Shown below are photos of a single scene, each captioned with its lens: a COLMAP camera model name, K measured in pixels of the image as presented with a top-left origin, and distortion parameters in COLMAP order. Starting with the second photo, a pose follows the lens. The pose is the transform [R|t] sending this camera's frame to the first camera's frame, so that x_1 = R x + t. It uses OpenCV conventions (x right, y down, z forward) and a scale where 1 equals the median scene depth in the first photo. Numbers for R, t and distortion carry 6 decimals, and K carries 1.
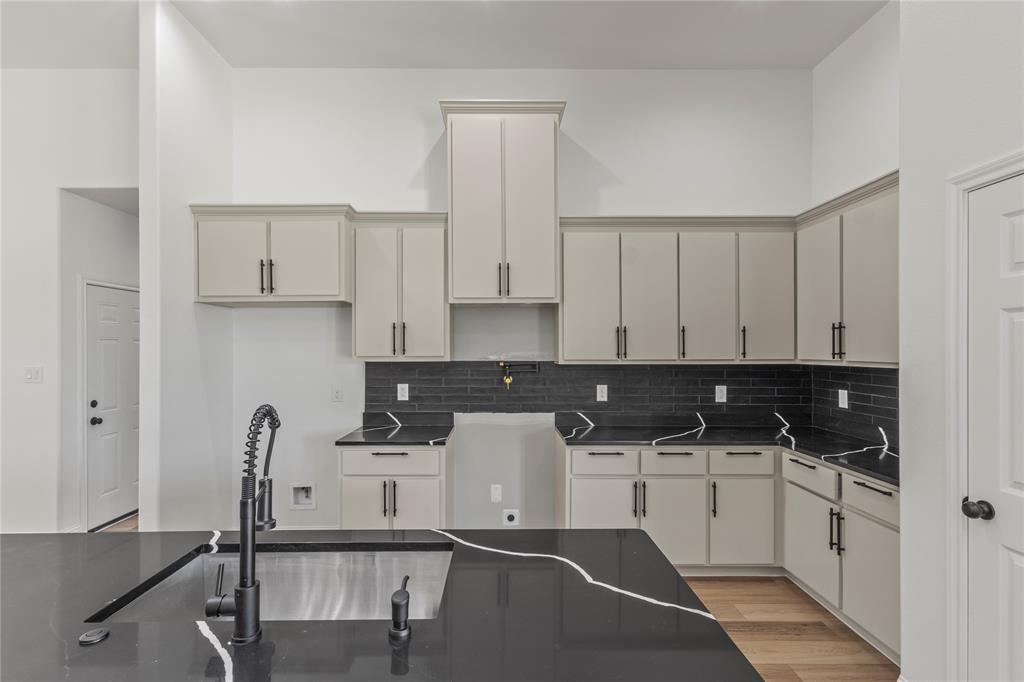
lens RADIAL K [[478.8, 0, 507.2], [0, 478.8, 351.6], [0, 0, 1]] dist [0.002194, 0.001046]
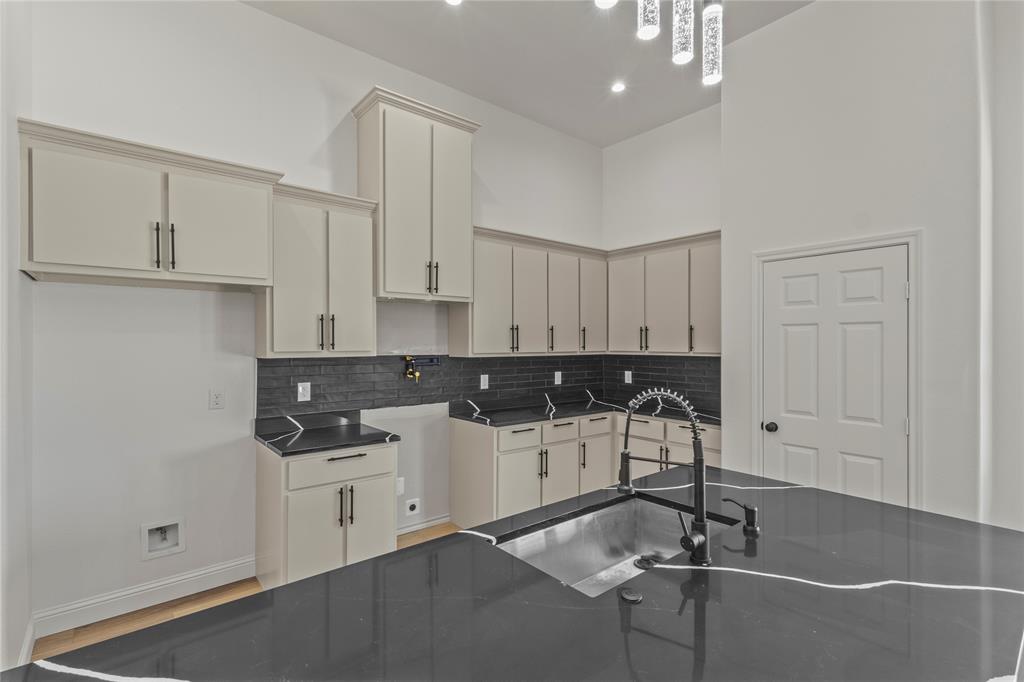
lens RADIAL K [[478.8, 0, 509.9], [0, 478.8, 343.4], [0, 0, 1]] dist [0.002194, 0.001046]
pose [[0.772747, 0.002301, 0.634710, -0.531302], [-0.001259, 0.999997, -0.002093, -0.003690], [-0.634713, 0.000819, 0.772748, 0.079387]]
